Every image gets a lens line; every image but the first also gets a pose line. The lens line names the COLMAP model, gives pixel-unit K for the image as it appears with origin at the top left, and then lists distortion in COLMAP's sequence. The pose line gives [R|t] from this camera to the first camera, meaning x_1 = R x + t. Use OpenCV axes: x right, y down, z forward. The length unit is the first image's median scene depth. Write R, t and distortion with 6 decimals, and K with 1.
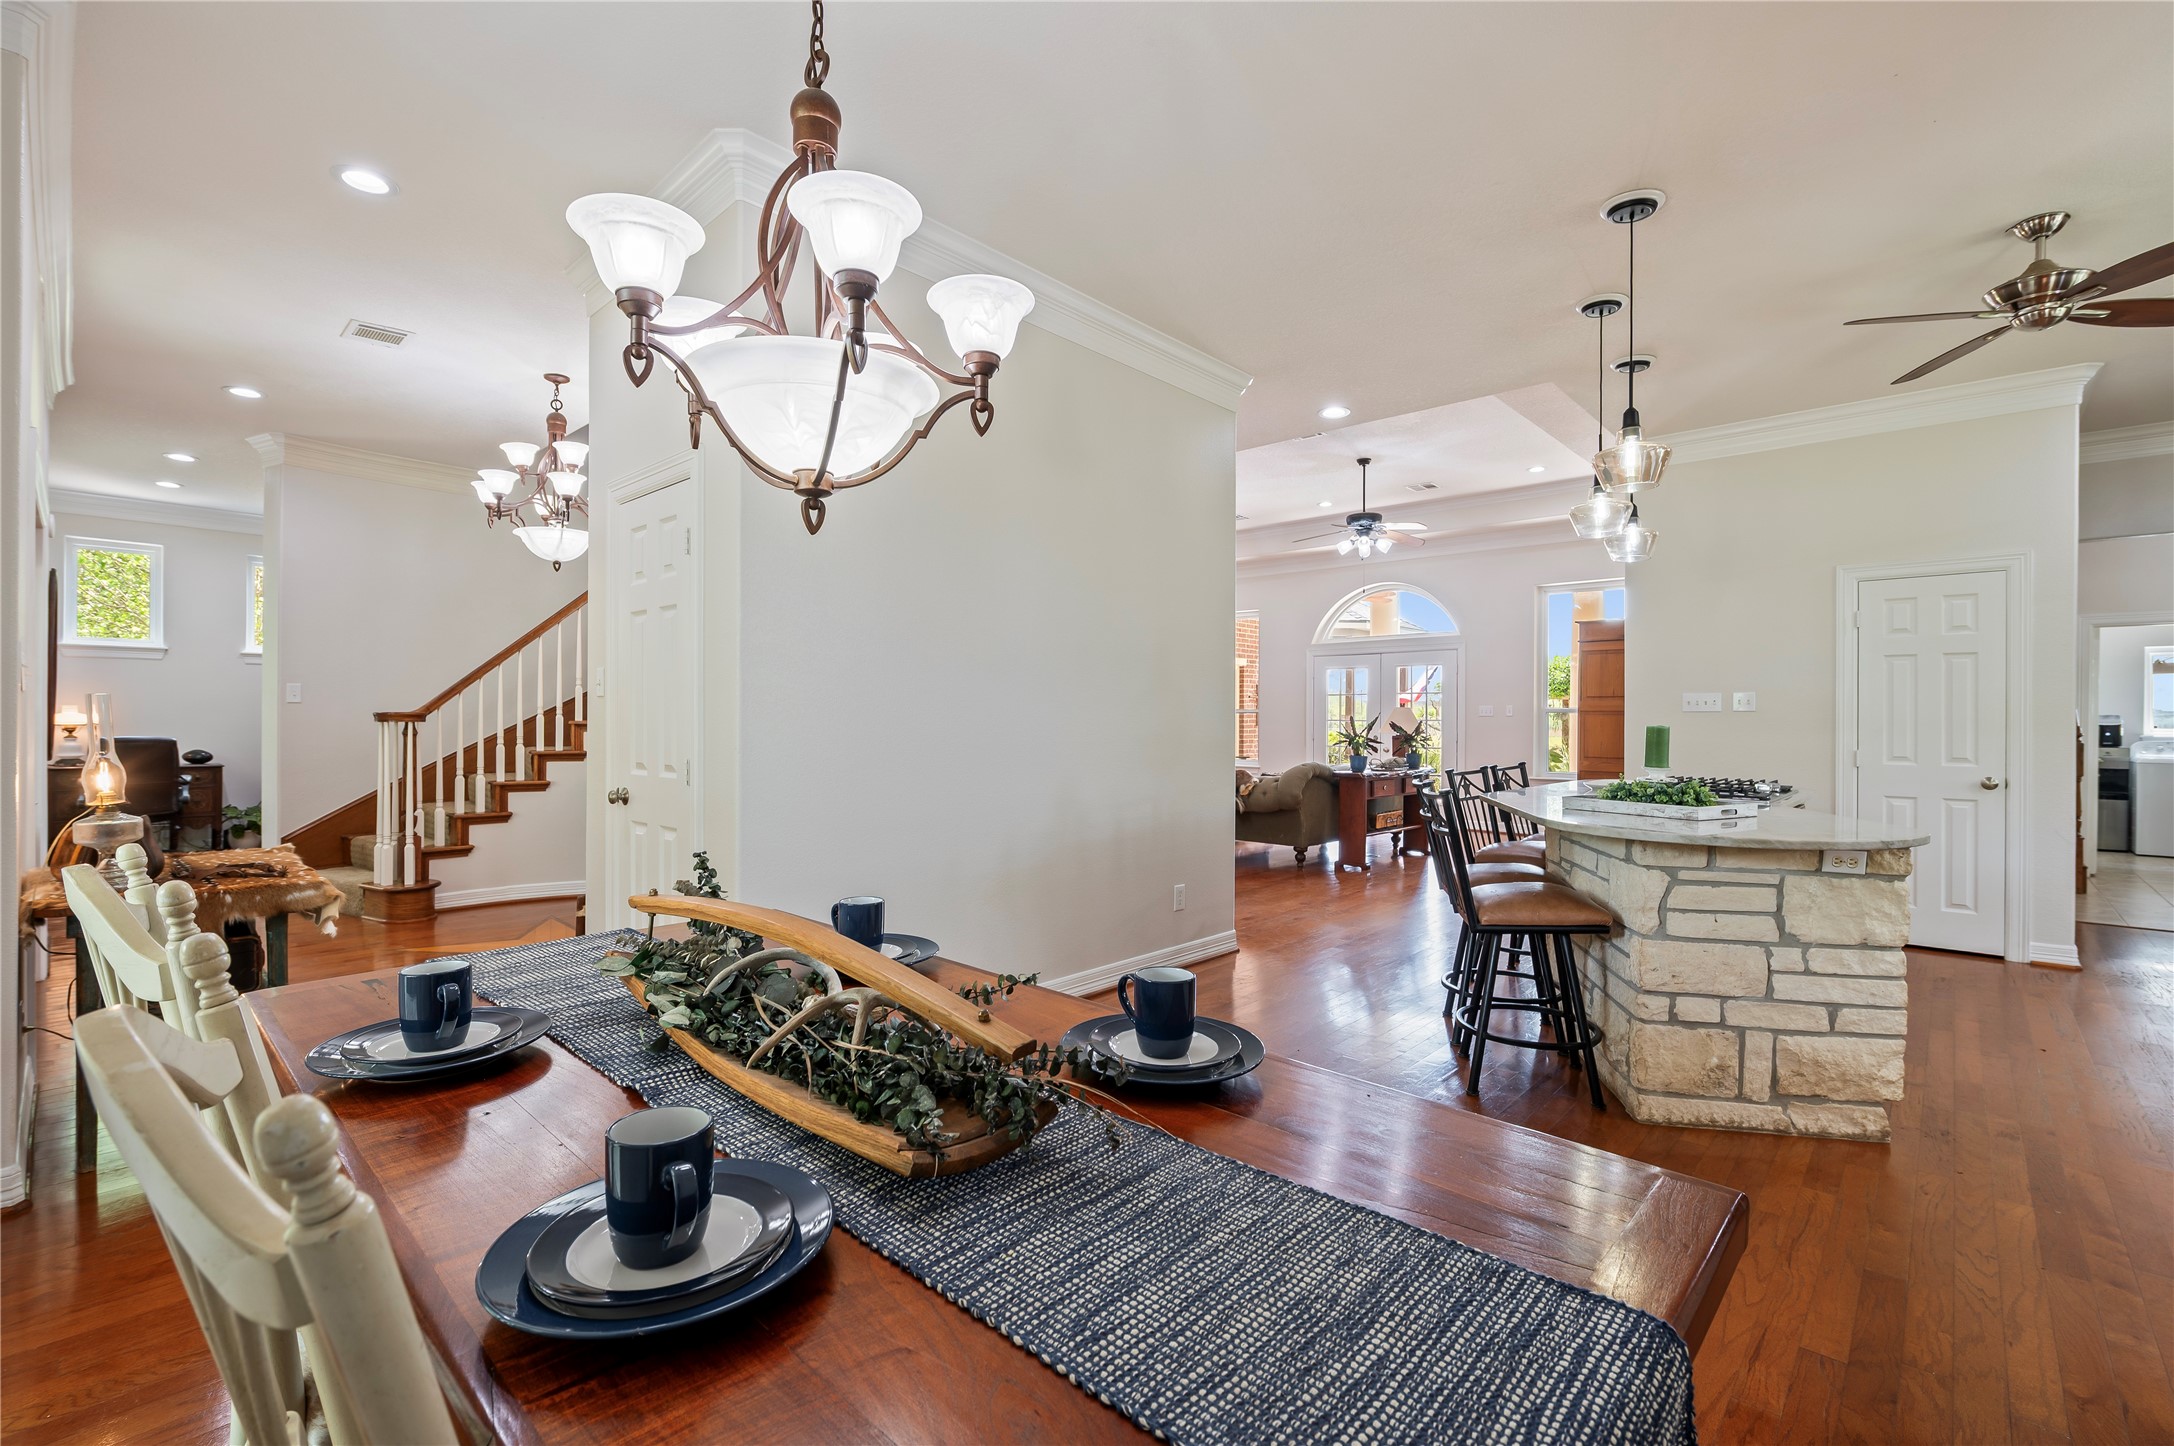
lens RADIAL K [[969.5, 0, 1080.1], [0, 969.5, 715.1], [0, 0, 1]] dist [-0.003644, -0.000472]
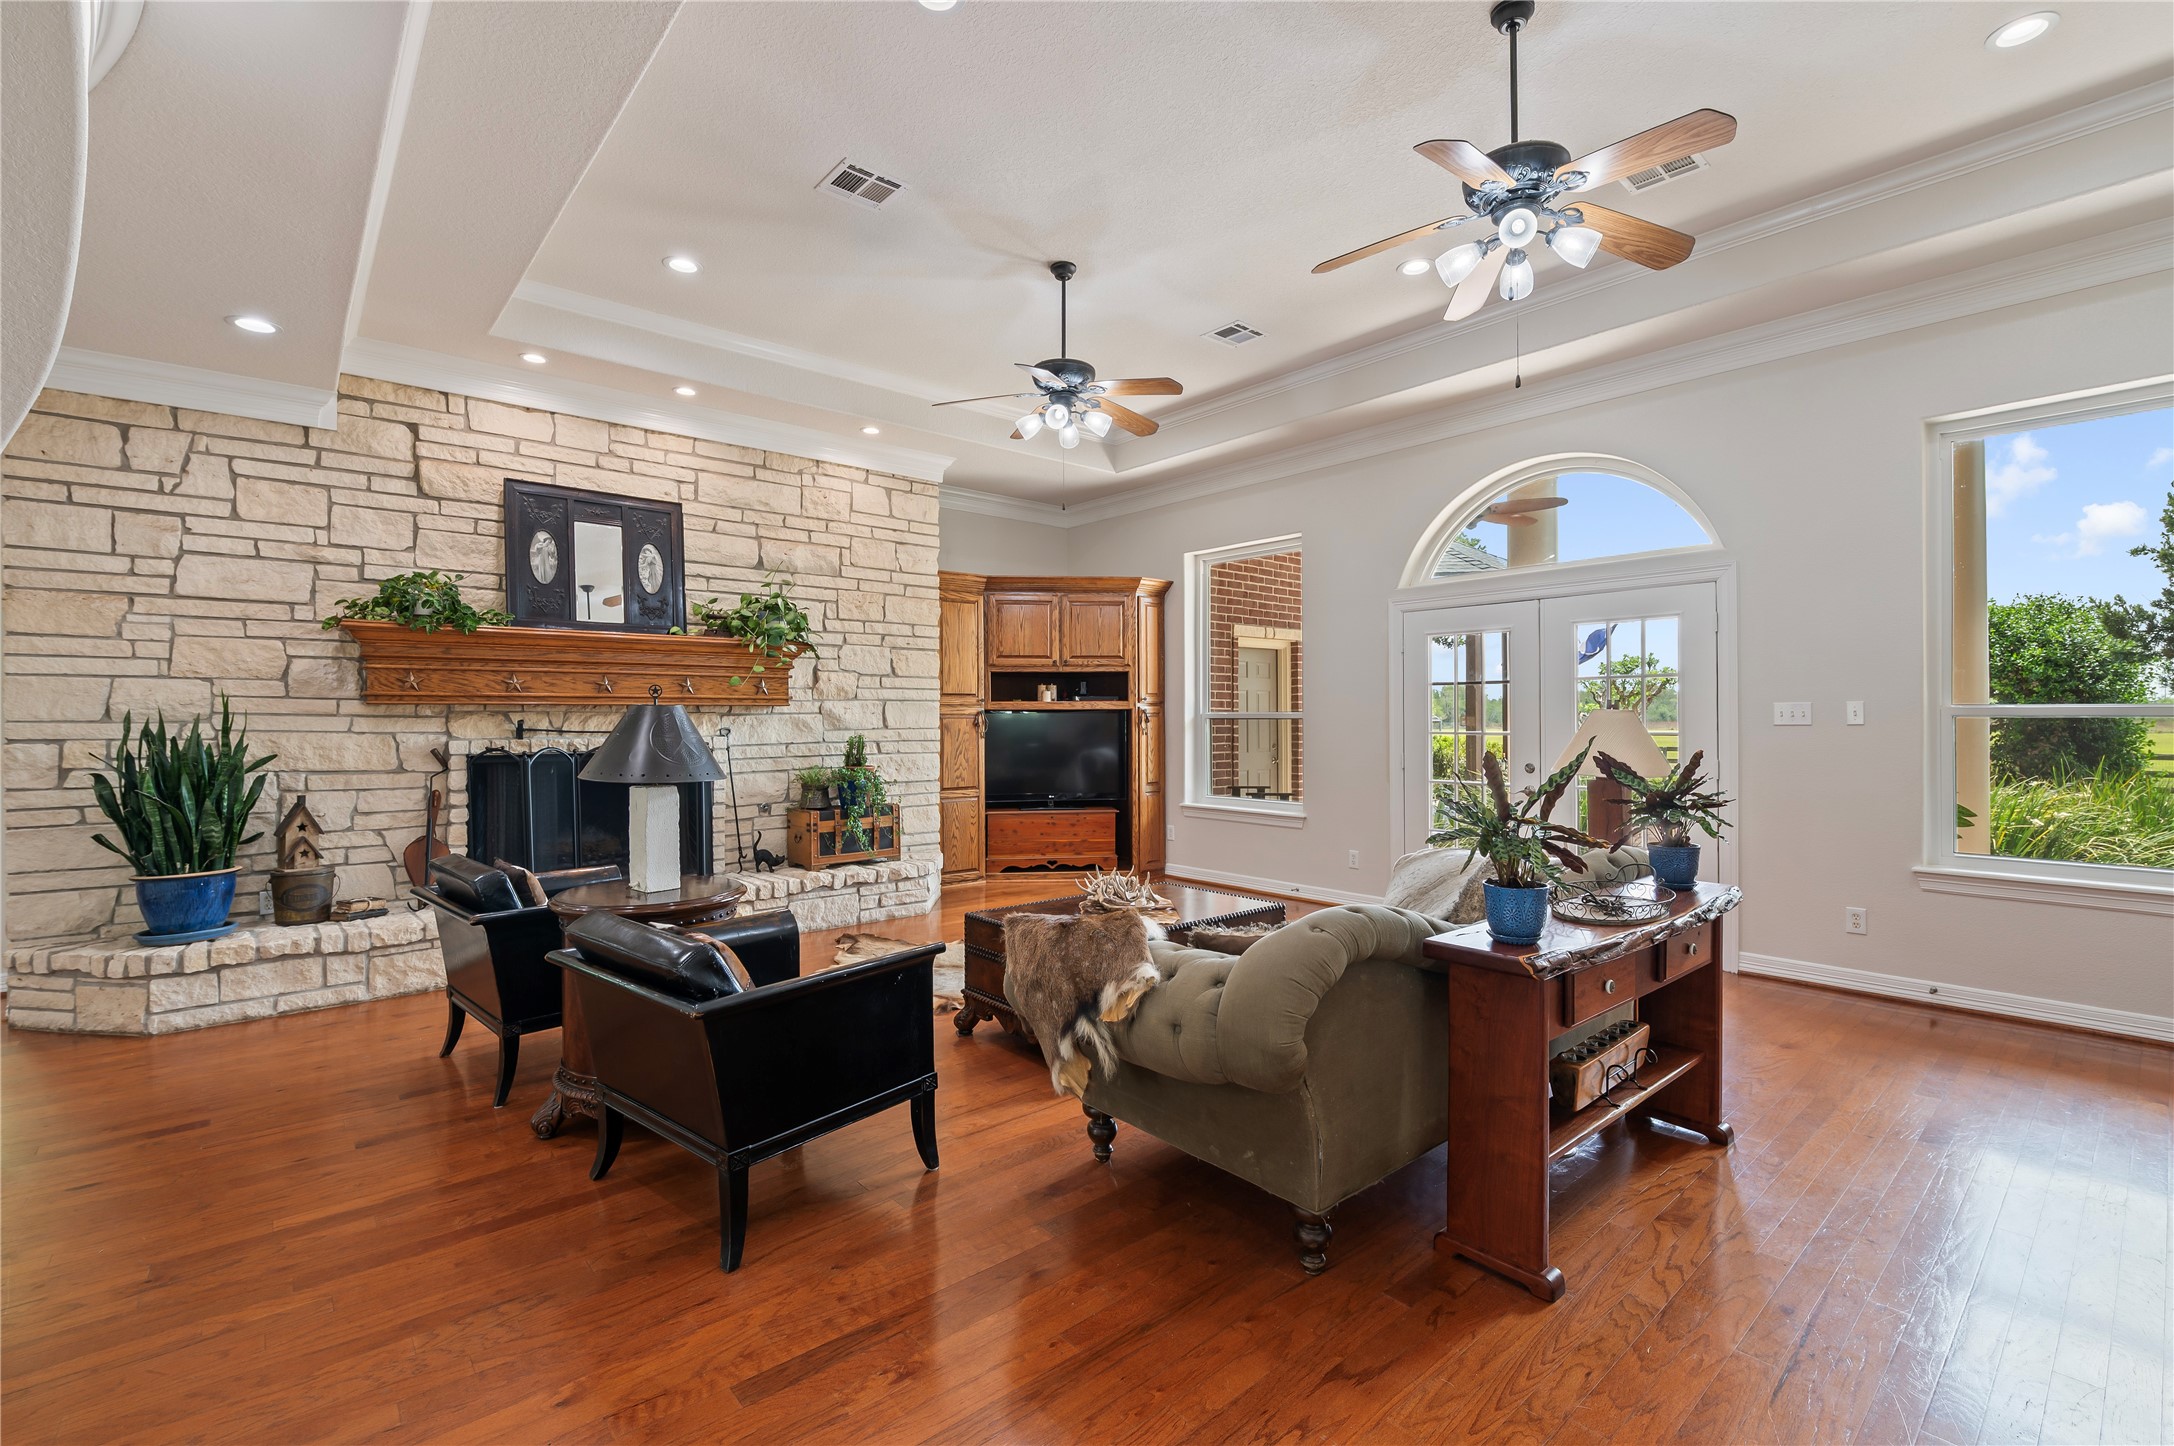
lens RADIAL K [[969.5, 0, 1094.1], [0, 969.5, 720.5], [0, 0, 1]] dist [-0.003644, -0.000472]
pose [[0.995555, -0.008471, -0.093796, 0.188002], [0.009284, 0.999923, 0.008230, -0.010668], [0.093719, -0.009064, 0.995557, 0.696155]]
